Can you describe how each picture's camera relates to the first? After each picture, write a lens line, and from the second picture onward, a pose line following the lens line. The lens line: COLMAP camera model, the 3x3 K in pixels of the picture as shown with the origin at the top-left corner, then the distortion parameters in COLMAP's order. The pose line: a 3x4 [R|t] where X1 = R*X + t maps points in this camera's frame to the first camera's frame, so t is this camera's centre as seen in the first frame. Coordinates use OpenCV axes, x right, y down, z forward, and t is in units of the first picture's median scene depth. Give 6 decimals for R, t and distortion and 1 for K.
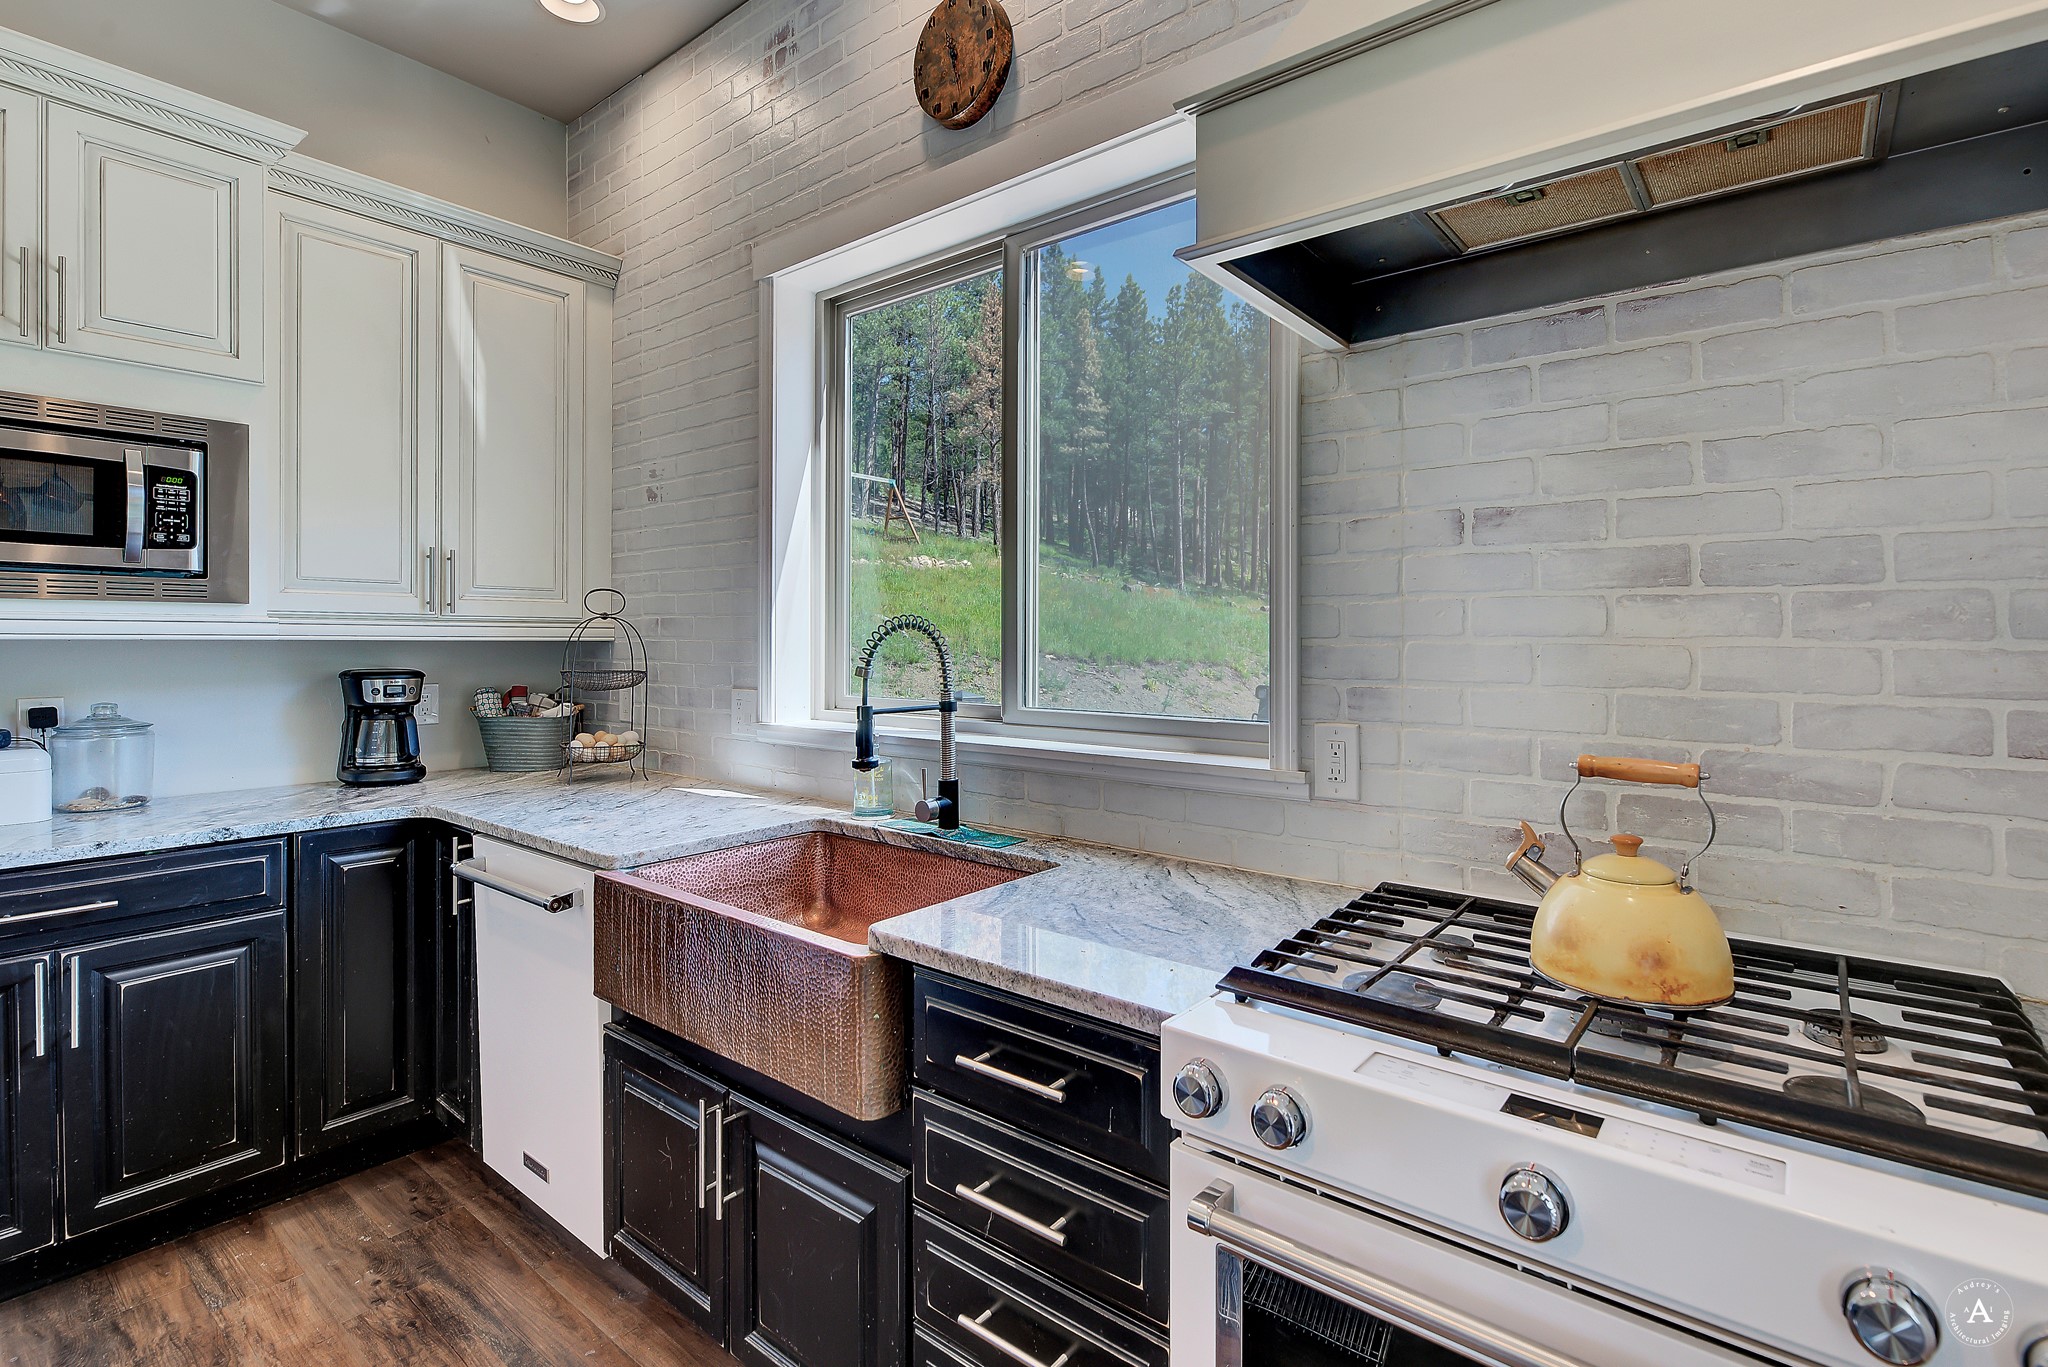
lens RADIAL K [[904.3, 0, 1141.1], [0, 904.3, 658.3], [0, 0, 1]] dist [0.004546, -0.001344]
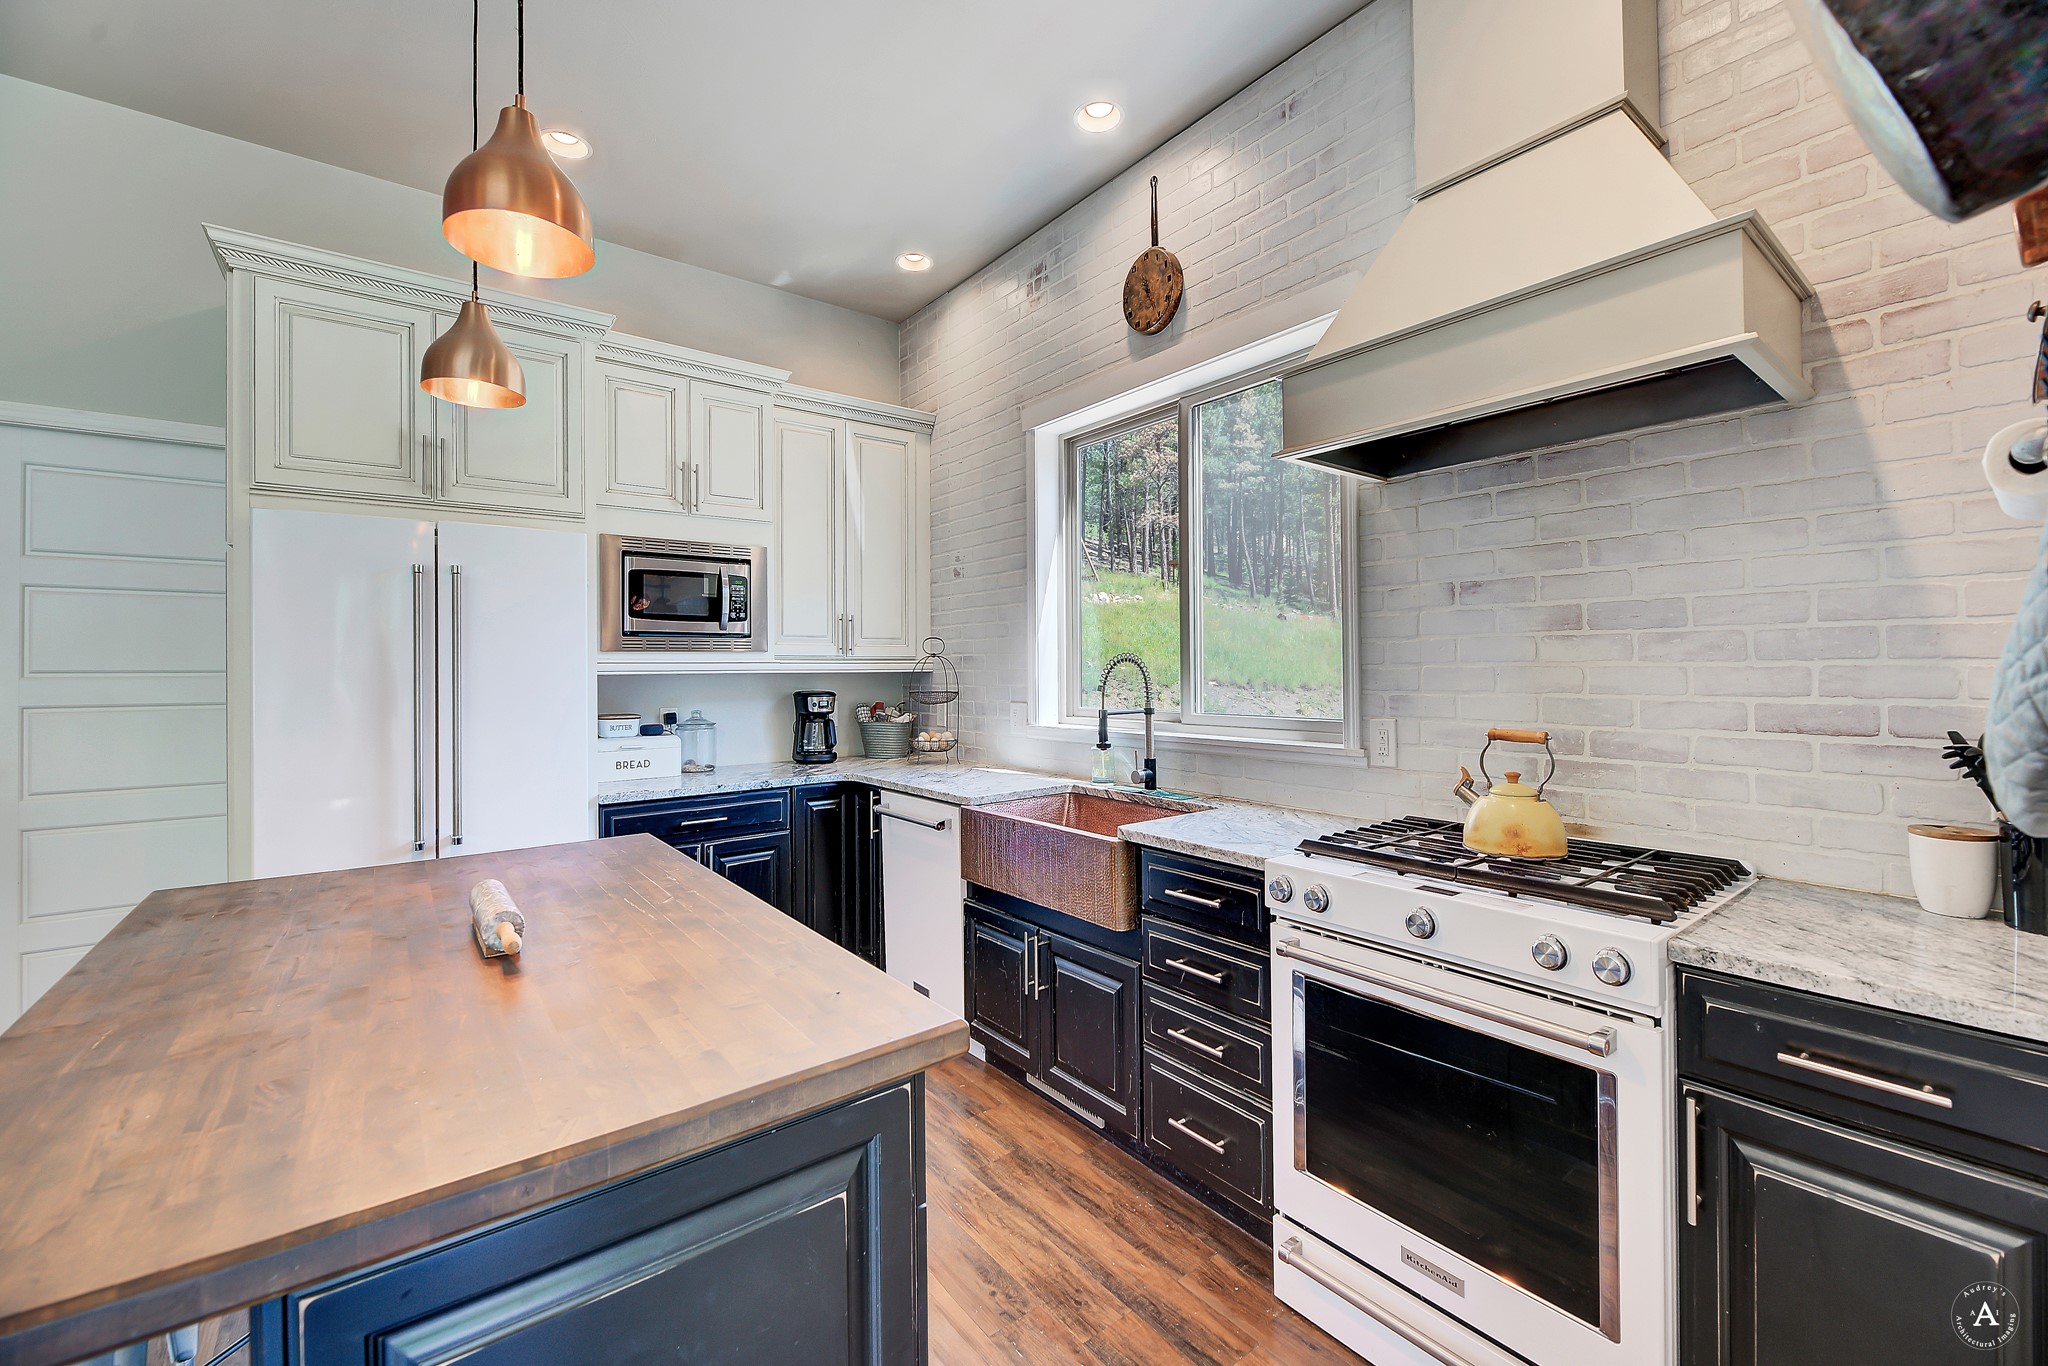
lens RADIAL K [[918.5, 0, 1033.0], [0, 918.5, 683.7], [0, 0, 1]] dist [-0.000078, 0.000073]
pose [[0.933667, -0.010393, -0.357992, 0.172988], [0.011027, 0.999939, -0.000271, 0.003998], [0.357973, -0.003694, 0.933725, -0.557473]]
